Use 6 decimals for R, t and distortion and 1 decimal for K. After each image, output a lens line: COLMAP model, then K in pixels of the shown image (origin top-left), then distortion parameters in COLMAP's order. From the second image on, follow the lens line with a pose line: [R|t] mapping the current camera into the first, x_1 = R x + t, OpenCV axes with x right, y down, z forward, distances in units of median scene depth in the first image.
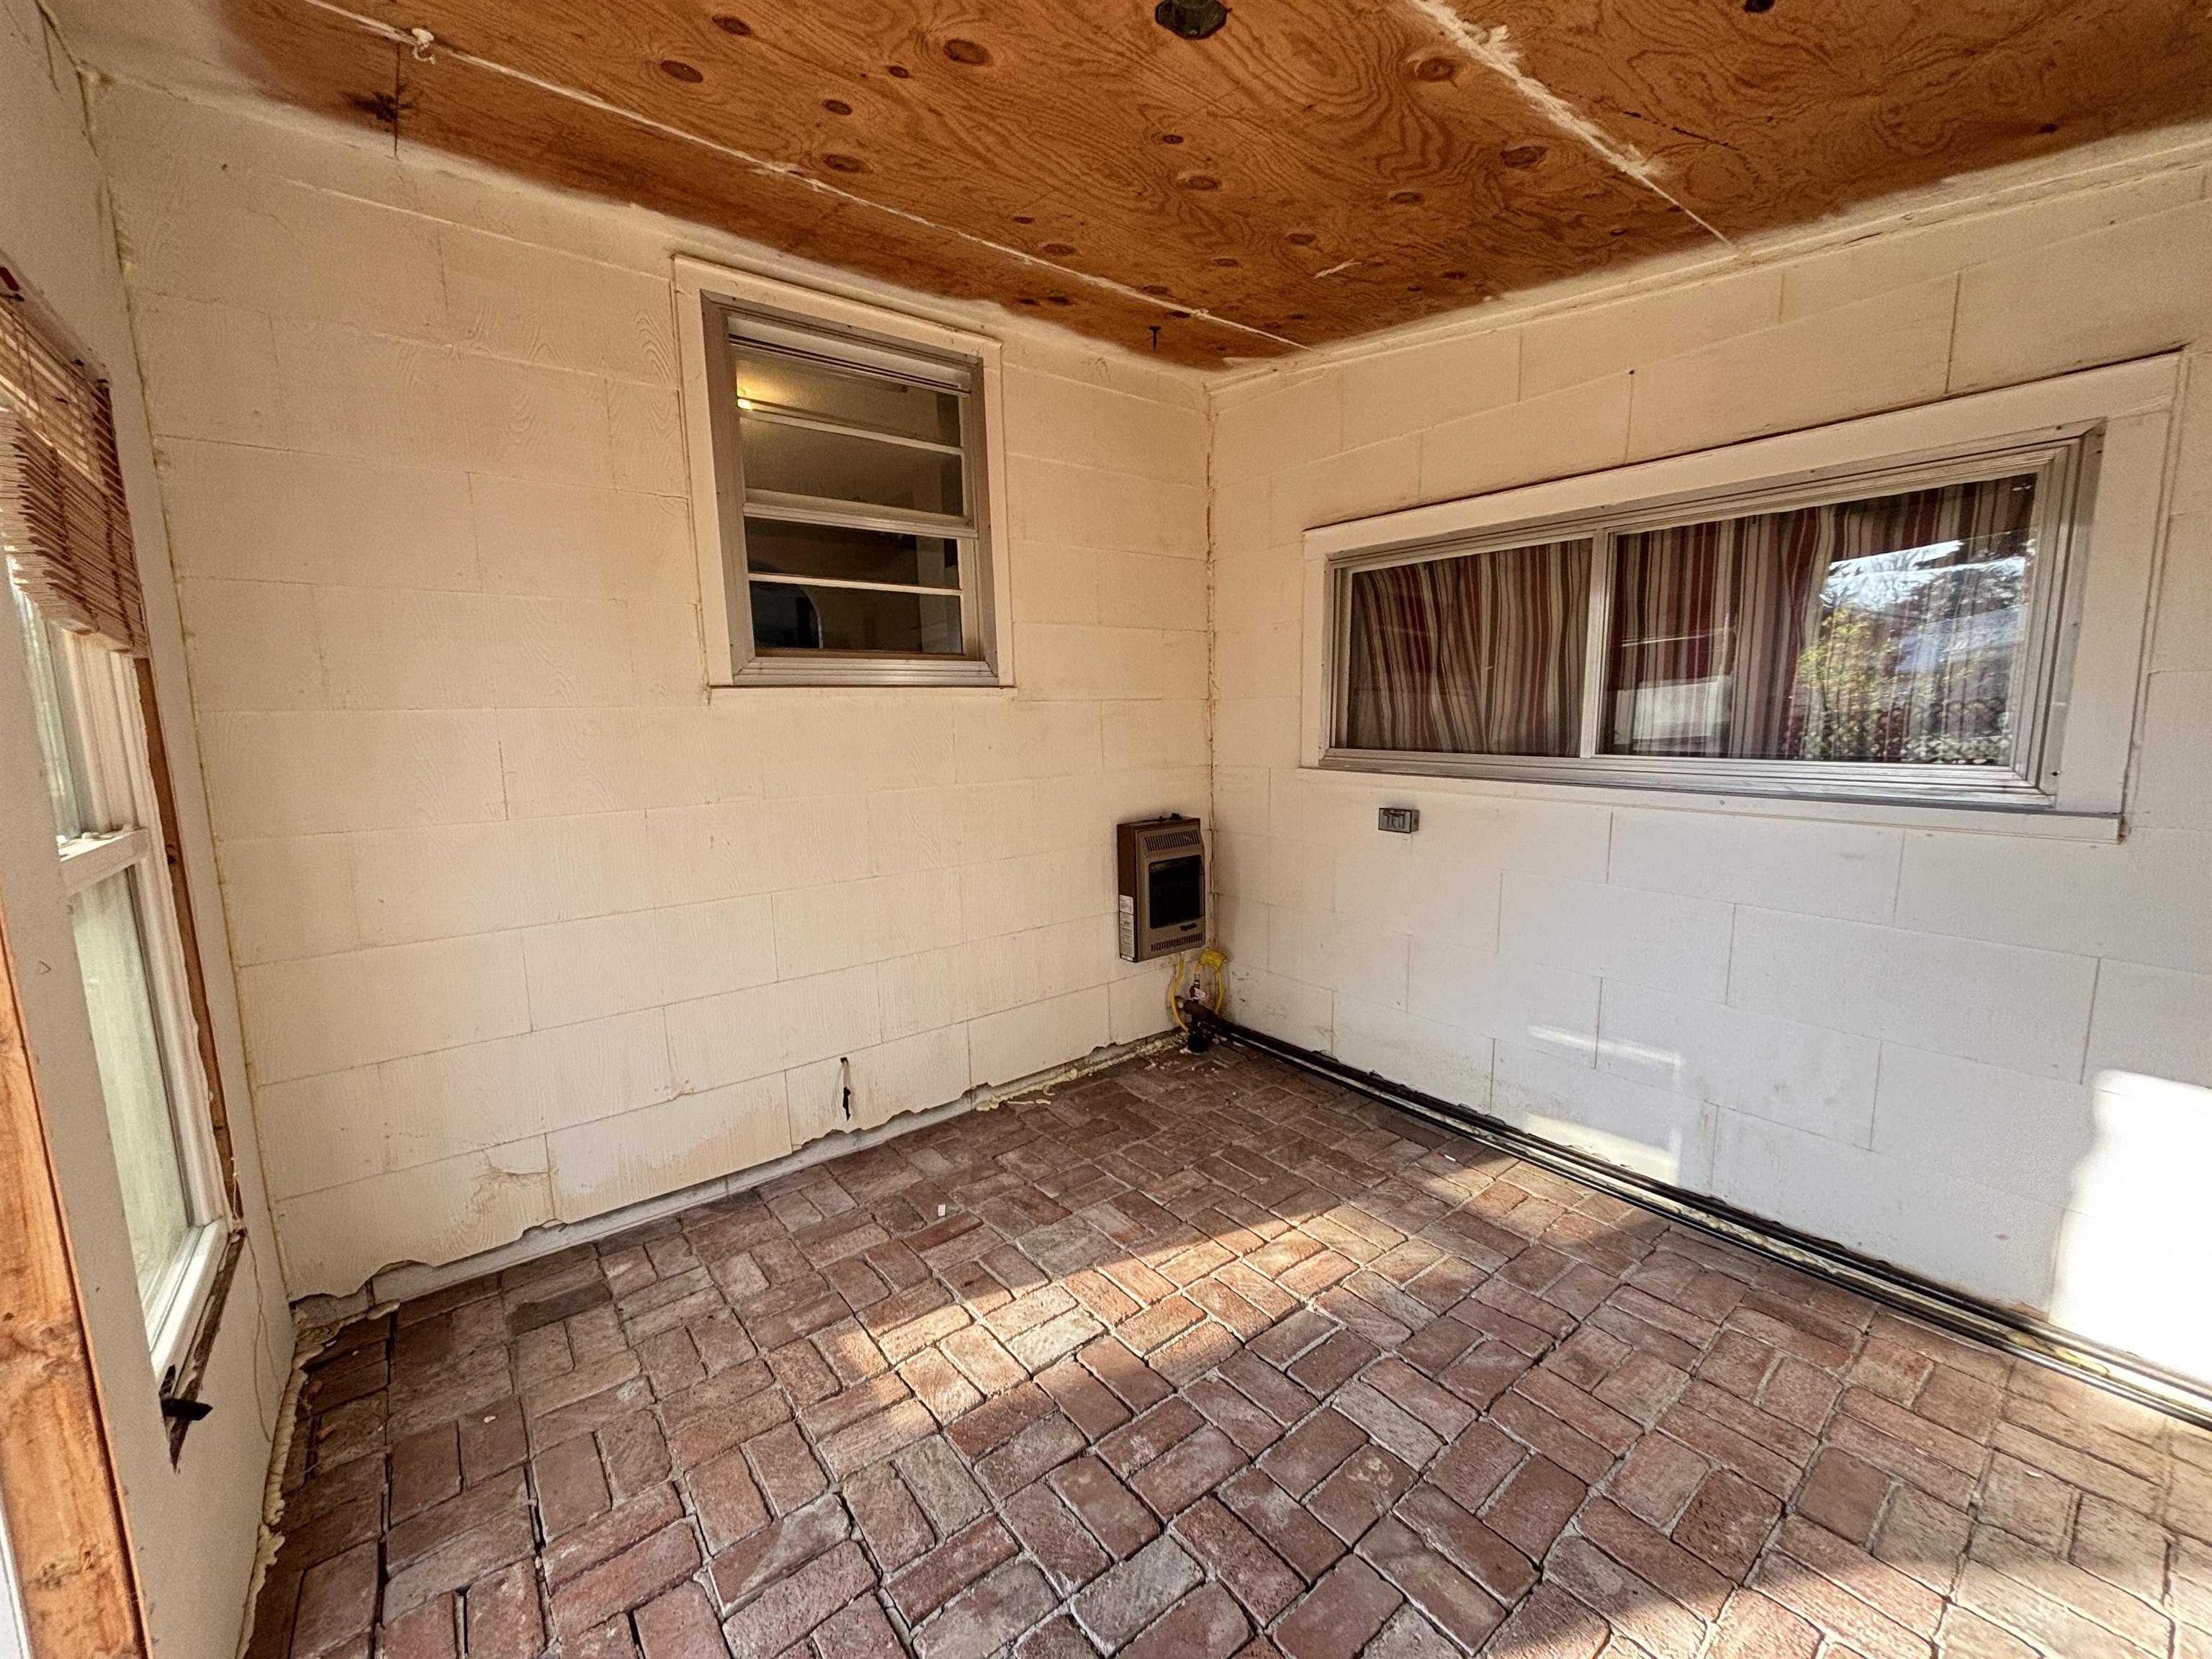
lens RADIAL K [[888.0, 0, 1106.1], [0, 888.0, 829.3], [0, 0, 1]] dist [0.001149, 0.000425]
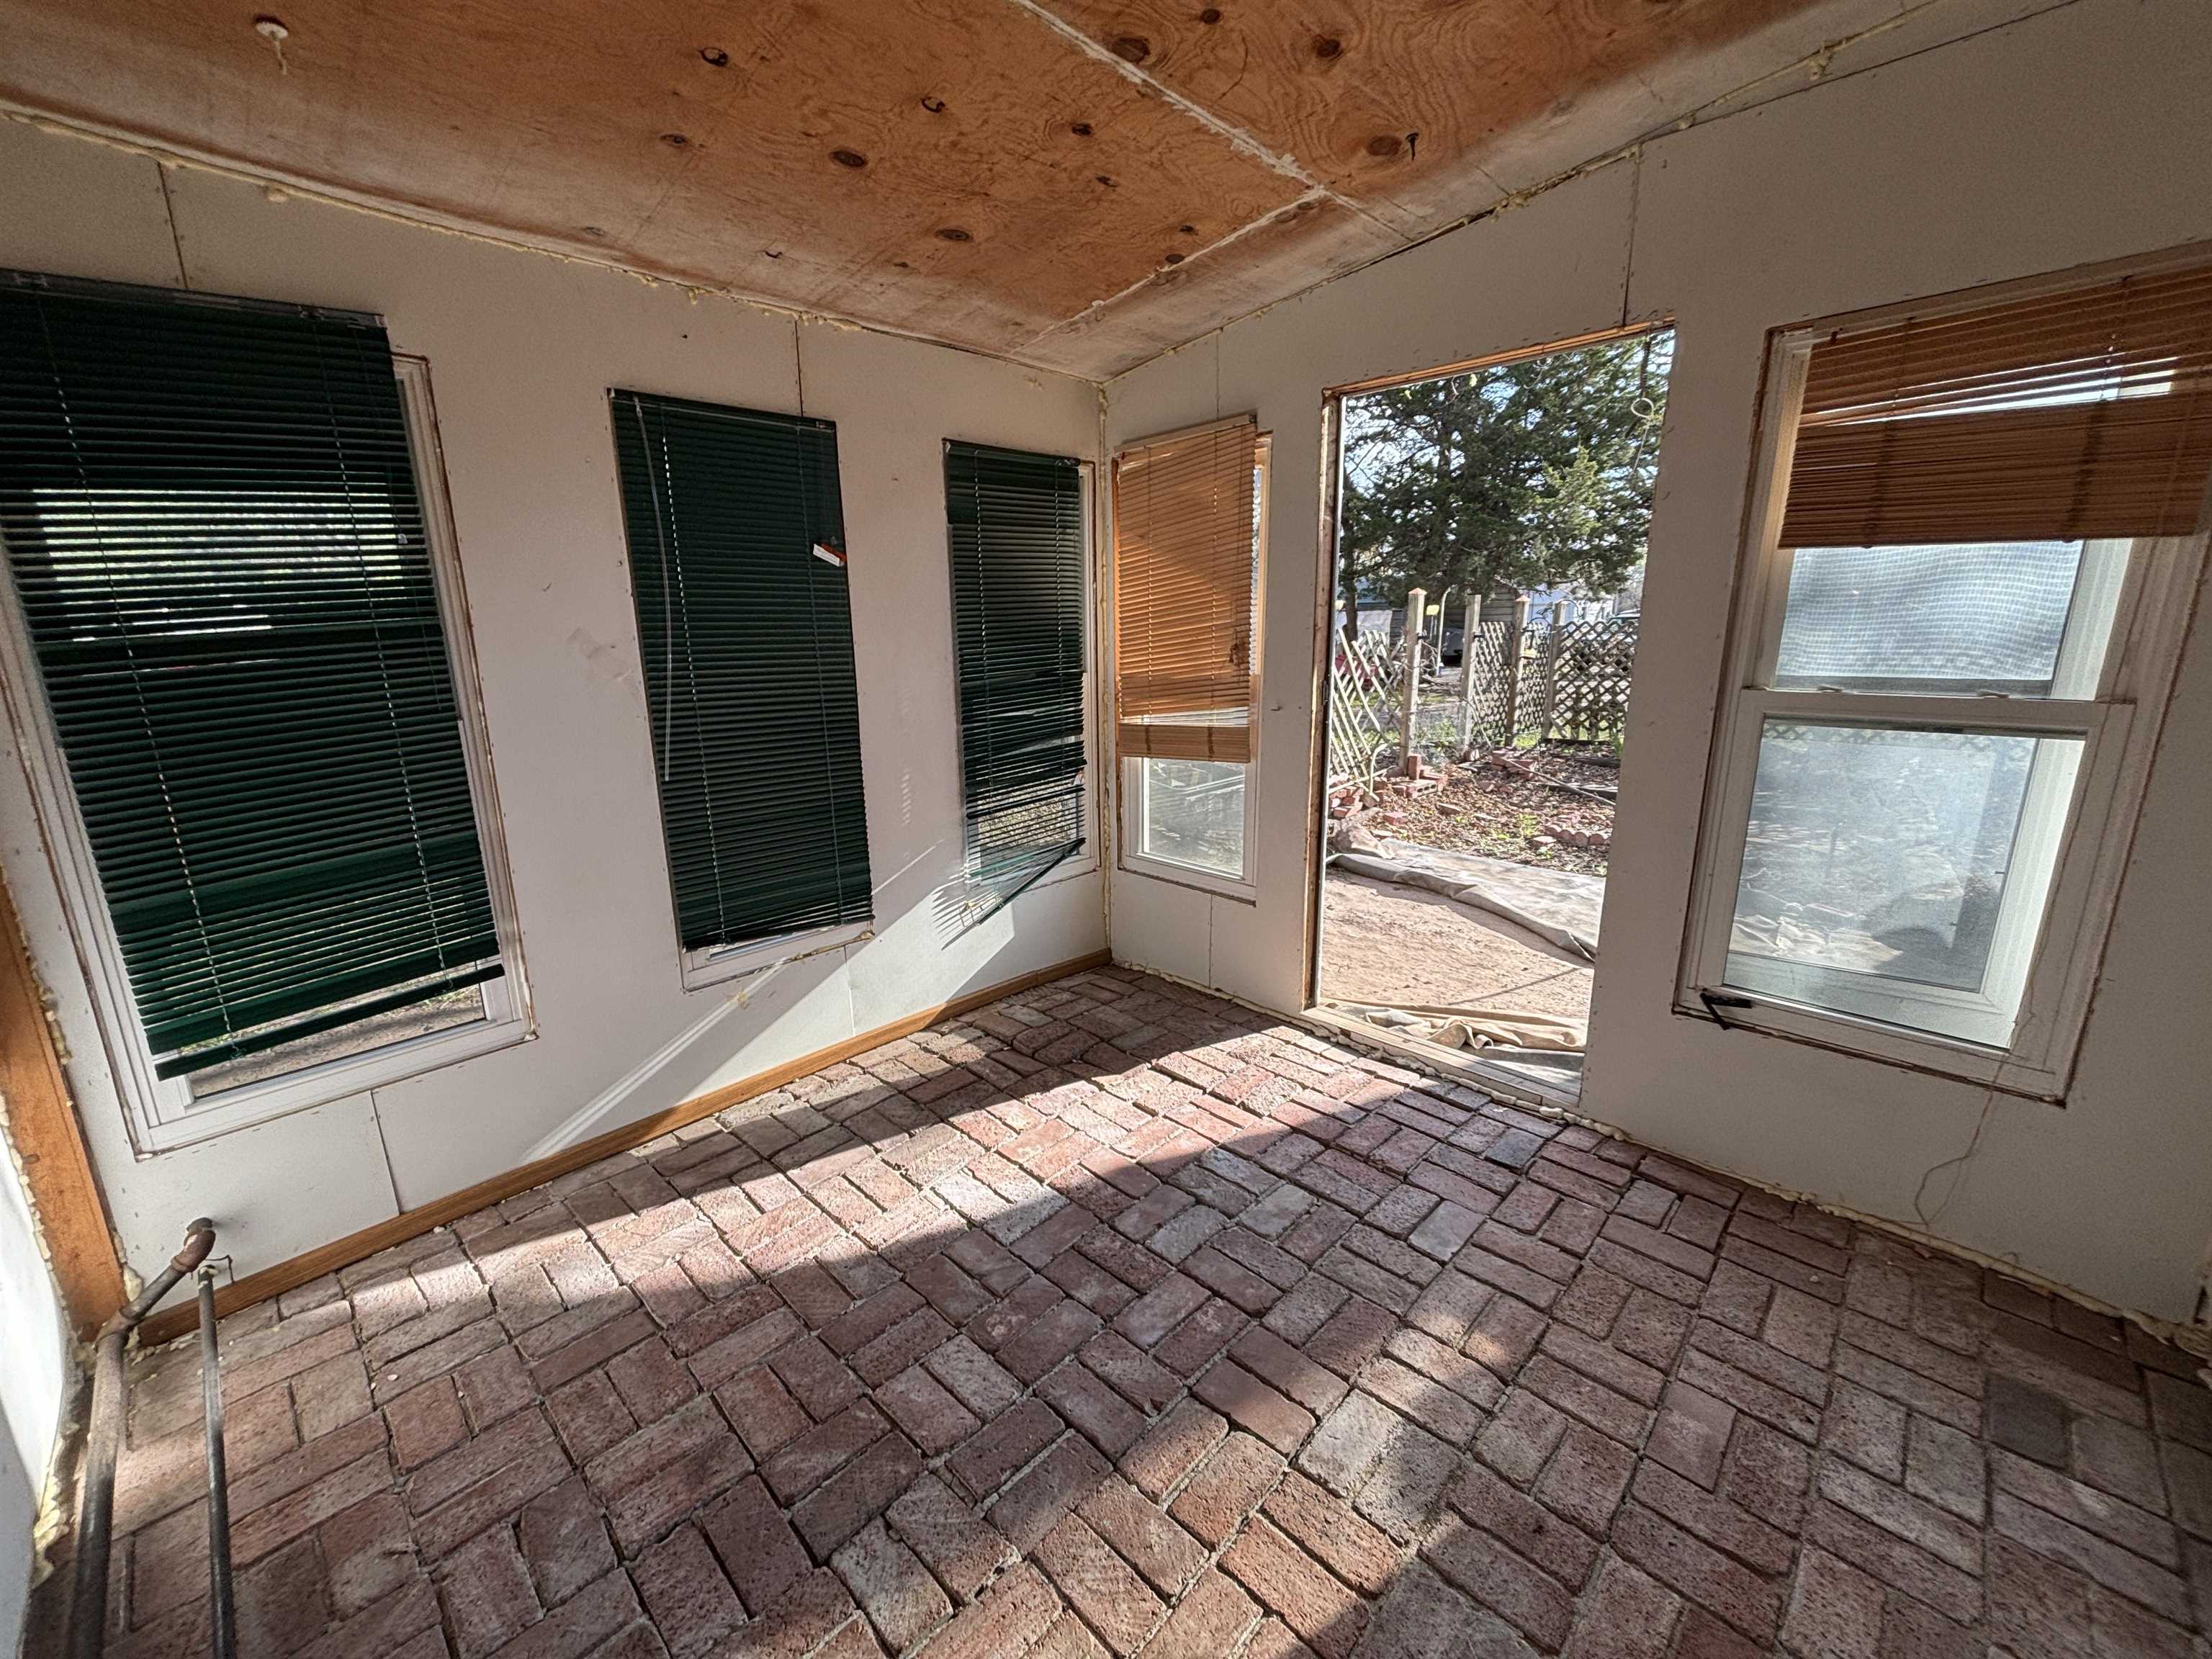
lens RADIAL K [[888.0, 0, 1104.1], [0, 888.0, 828.8], [0, 0, 1]] dist [0.001149, 0.000425]
pose [[-0.990086, 0.064843, -0.124599, 0.242398], [0.014981, 0.930756, 0.365334, -0.236979], [0.139661, 0.359845, -0.922500, 1.623374]]
